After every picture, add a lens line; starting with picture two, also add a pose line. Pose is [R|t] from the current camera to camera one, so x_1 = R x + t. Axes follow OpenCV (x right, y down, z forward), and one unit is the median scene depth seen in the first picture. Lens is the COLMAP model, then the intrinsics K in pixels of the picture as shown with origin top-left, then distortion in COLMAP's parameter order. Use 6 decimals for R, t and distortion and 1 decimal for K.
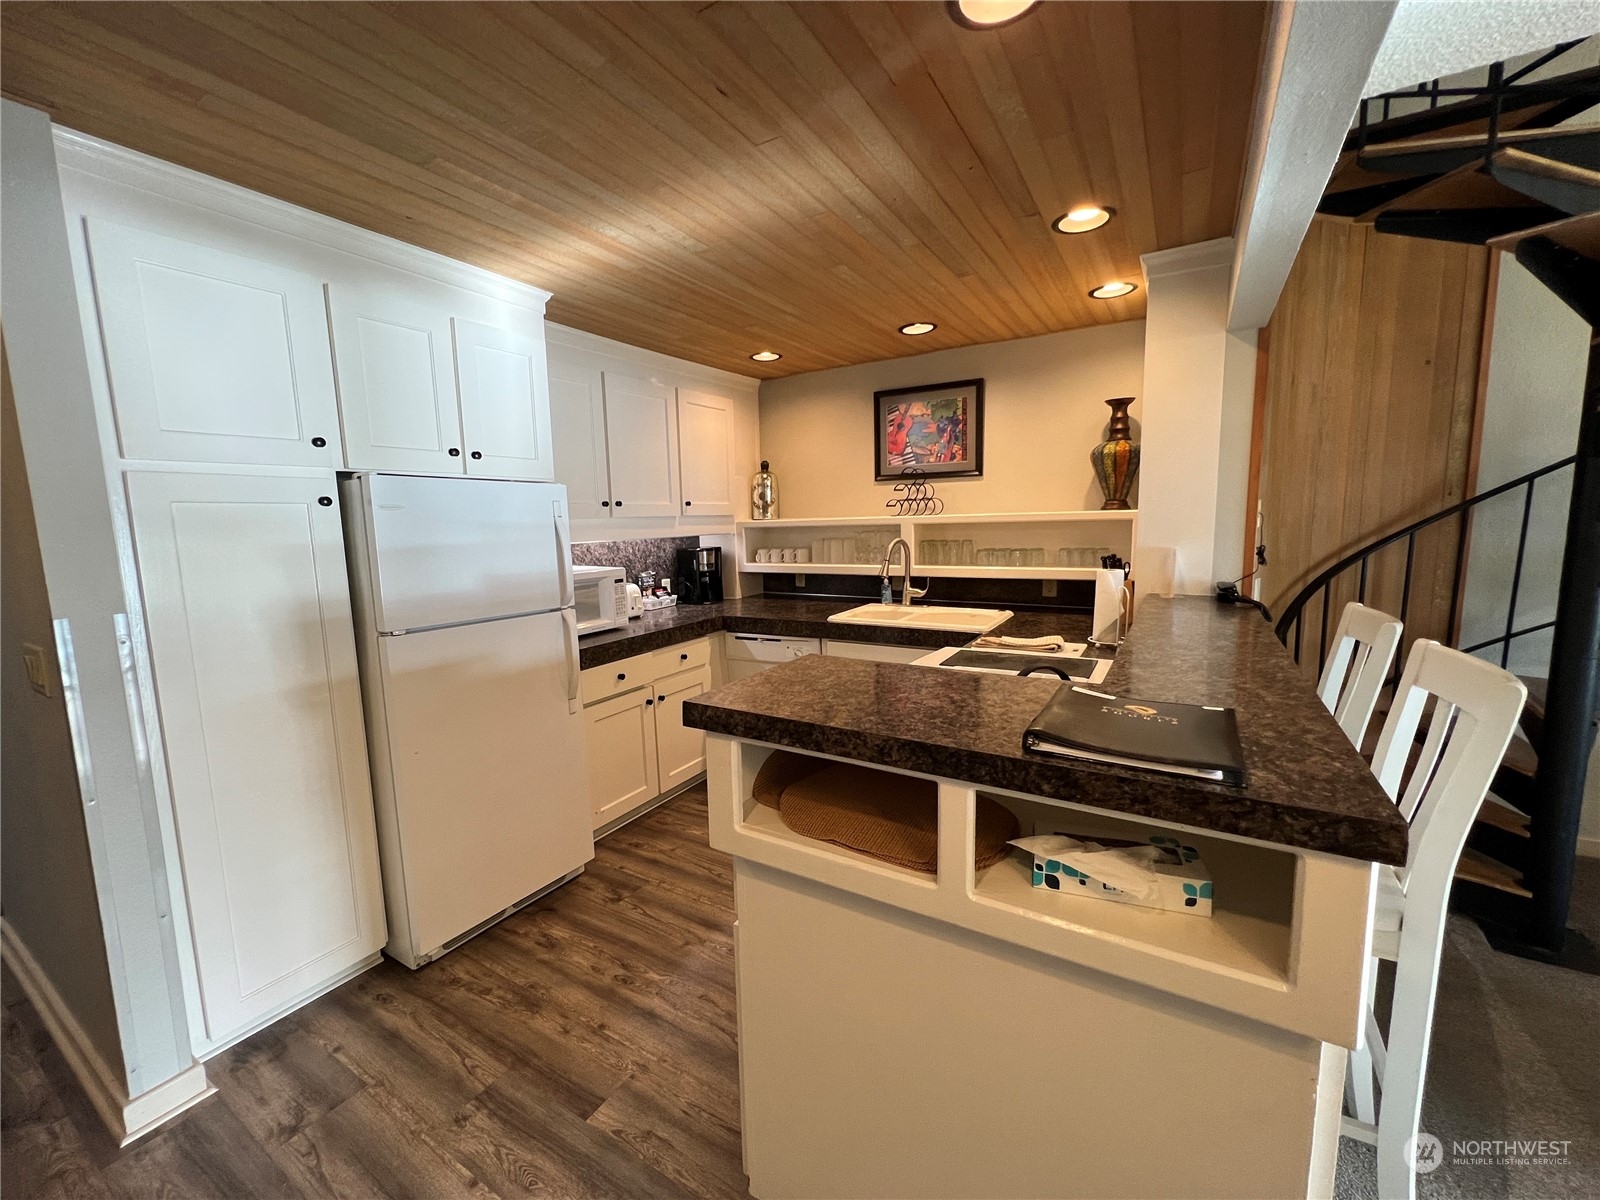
lens RADIAL K [[639.9, 0, 786.2], [0, 639.9, 597.4], [0, 0, 1]] dist [0.000256, 0.000738]
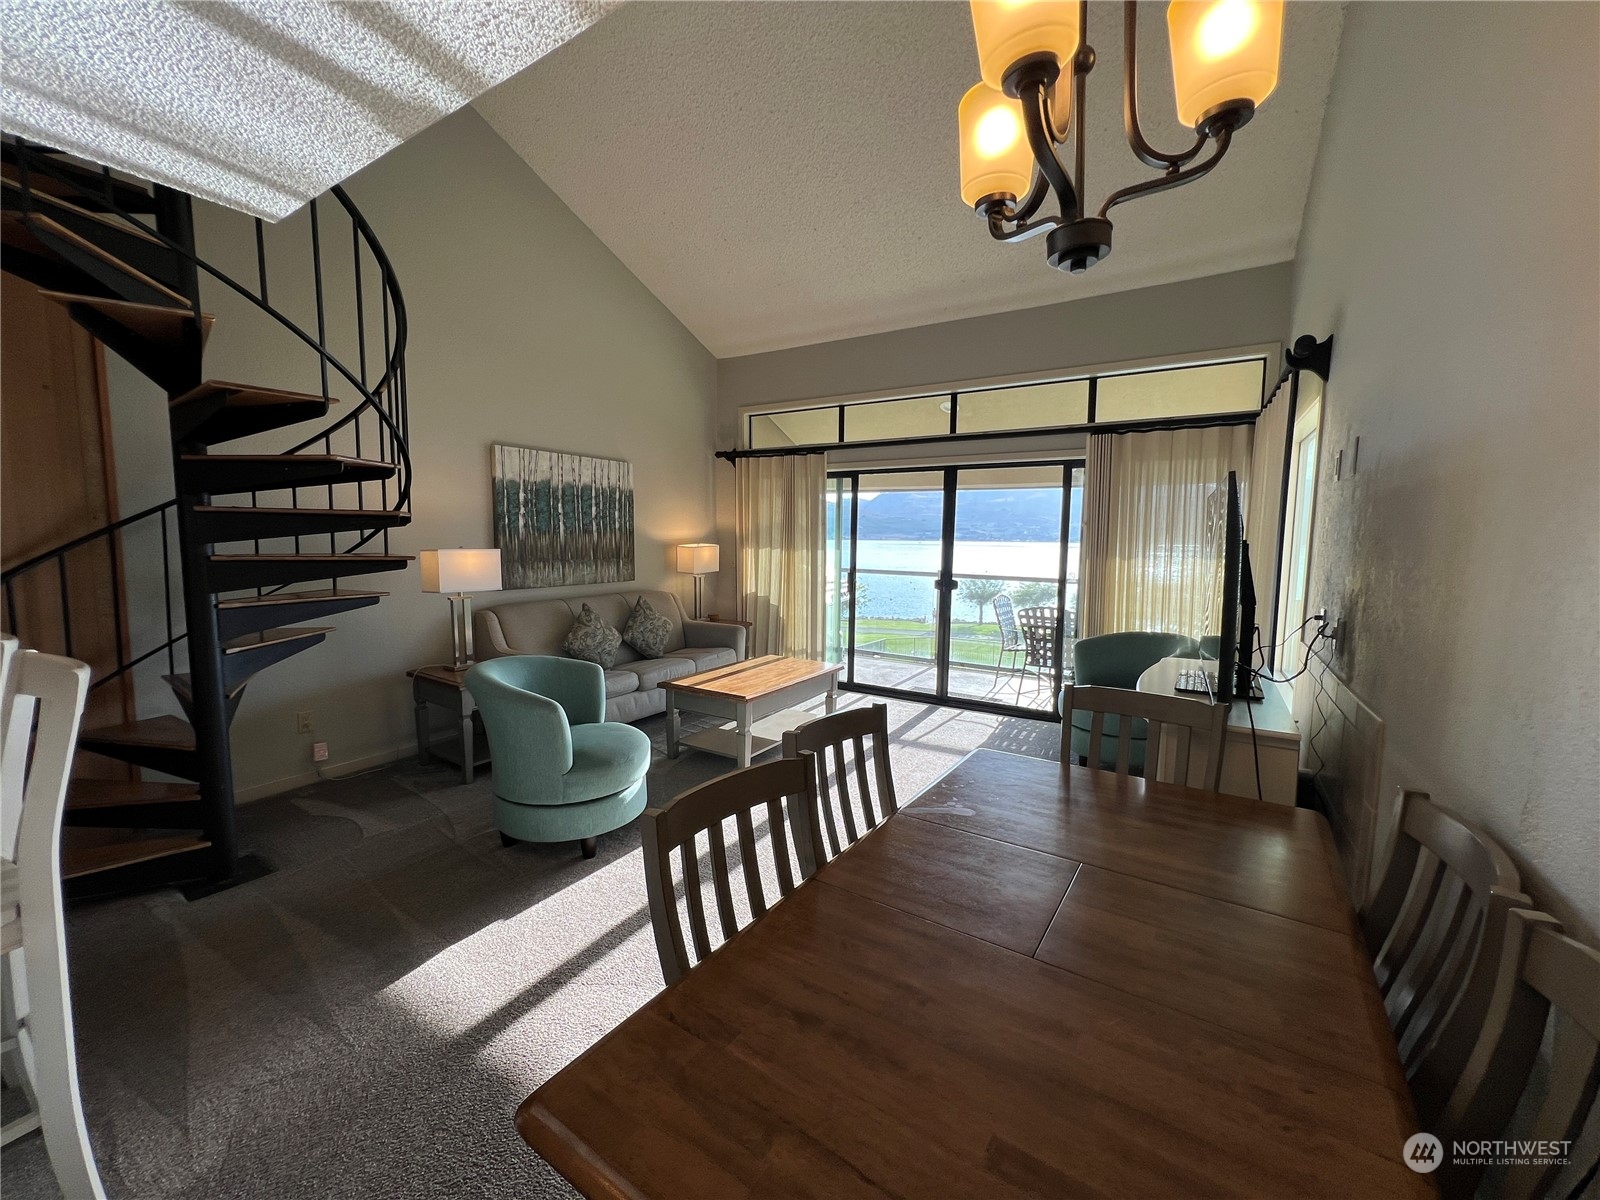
lens RADIAL K [[639.9, 0, 803.2], [0, 639.9, 597.2], [0, 0, 1]] dist [0.000256, 0.000738]
pose [[-0.002808, -0.073215, 0.997312, -0.029391], [0.112469, 0.990965, 0.073066, 0.019086], [-0.993651, 0.112372, 0.005452, -0.131667]]
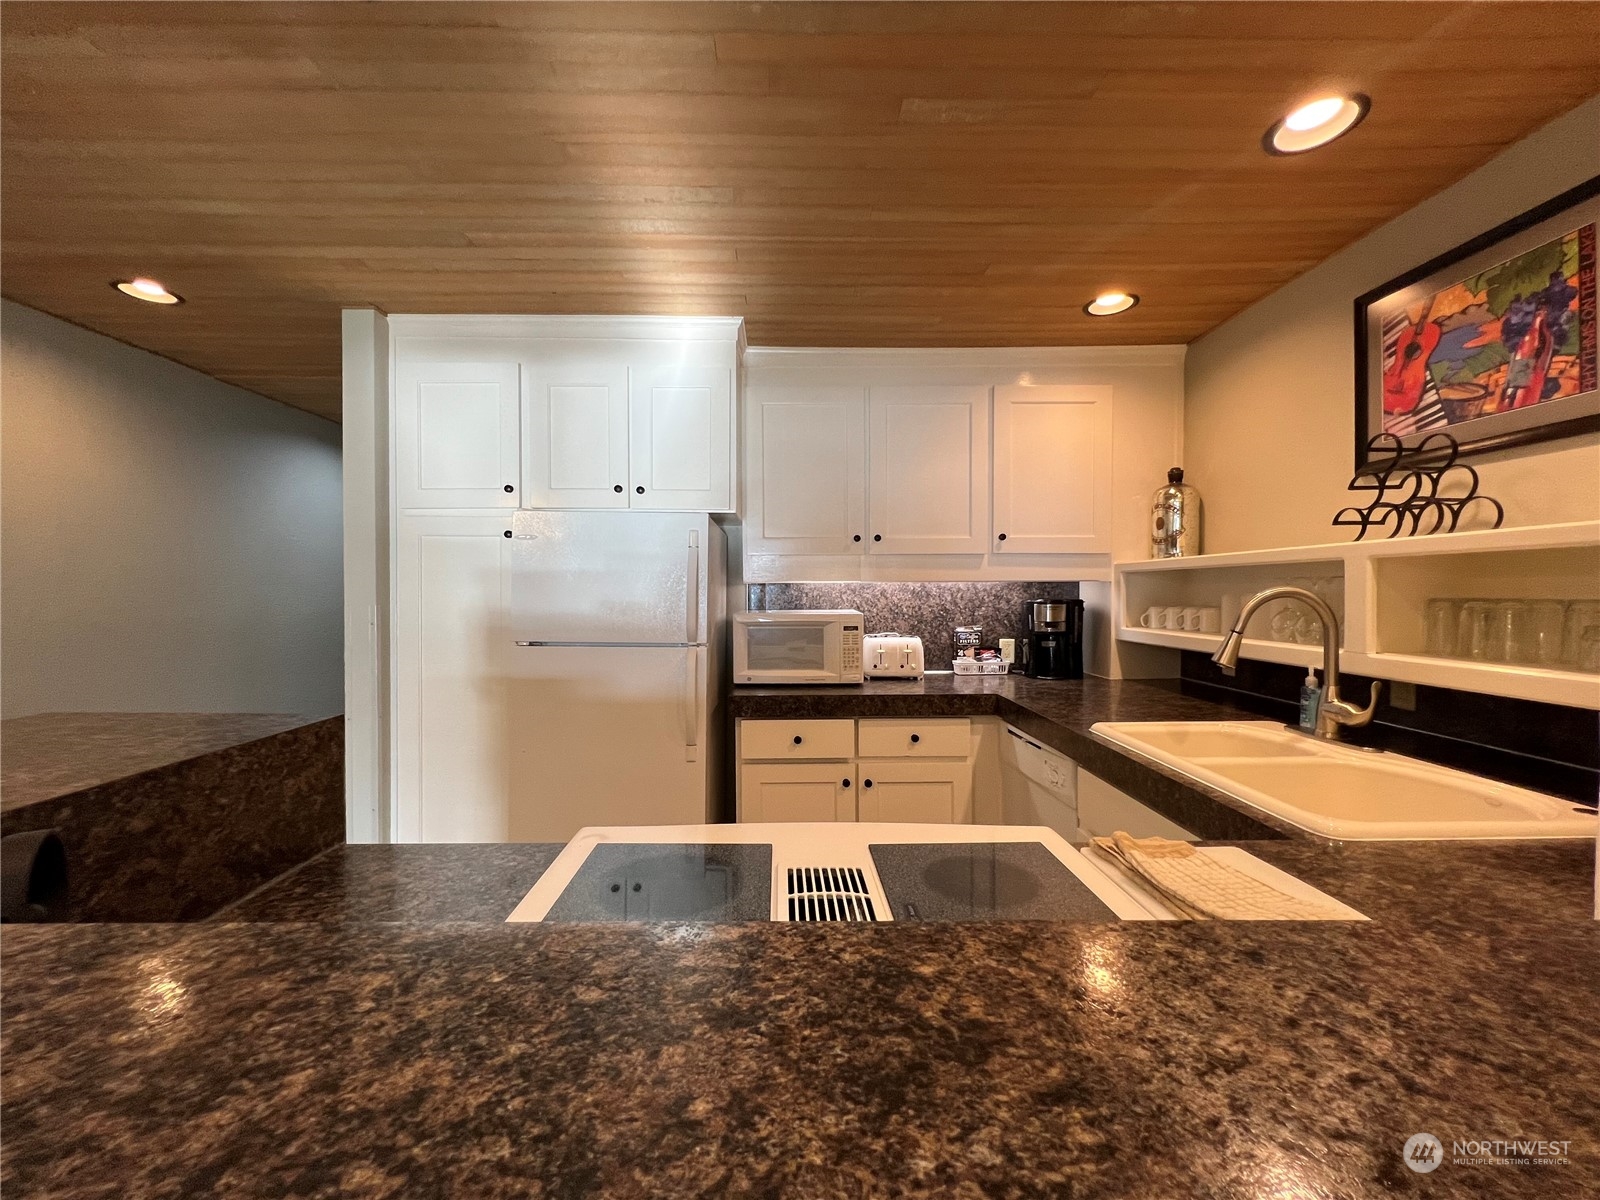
lens RADIAL K [[639.9, 0, 796.2], [0, 639.9, 597.9], [0, 0, 1]] dist [0.000256, 0.000738]
pose [[0.541214, 0.035473, -0.840136, 0.364781], [-0.115942, 0.992715, -0.032774, -0.027025], [0.832853, 0.115145, 0.541385, 0.441177]]
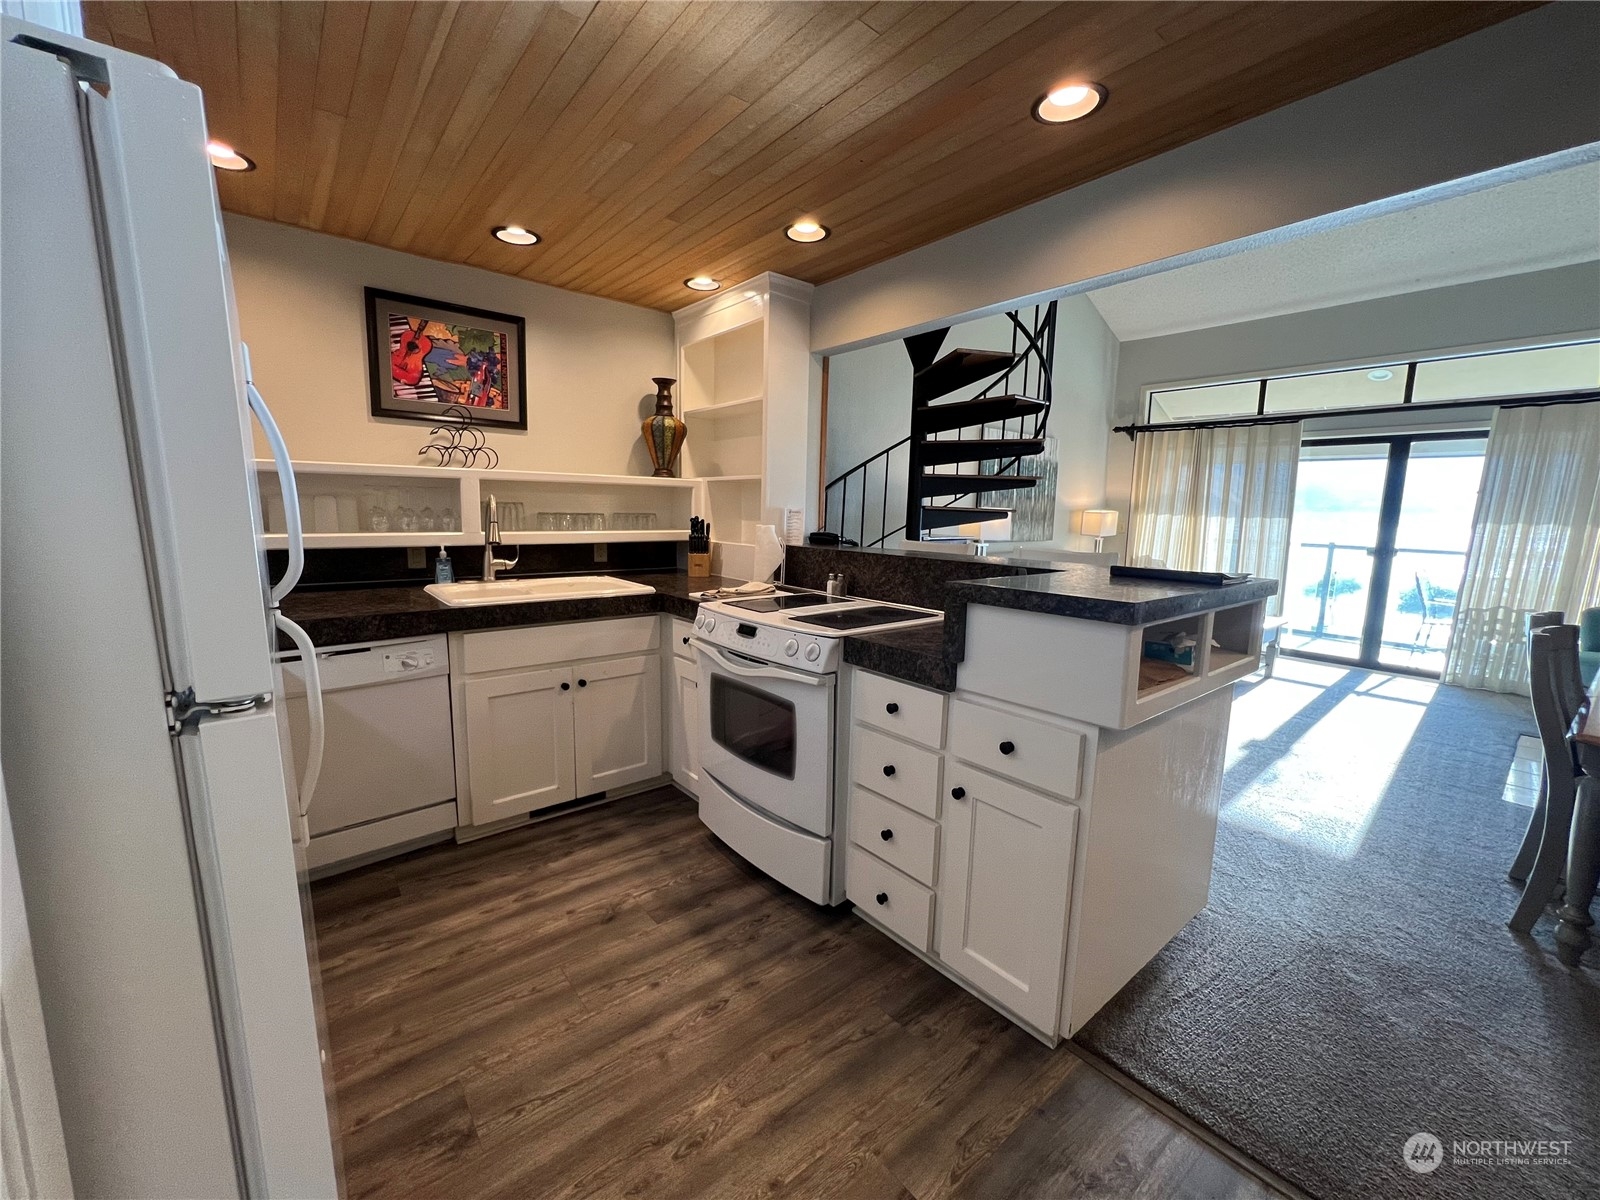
lens RADIAL K [[643.7, 0, 799.0], [0, 643.7, 597.7], [0, 0, 1]] dist [-0.009995, -0.000114]
pose [[0.325259, -0.100716, 0.940246, -0.444778], [0.085883, 0.993349, 0.076695, 0.004606], [-0.941717, 0.055806, 0.331745, 0.377957]]
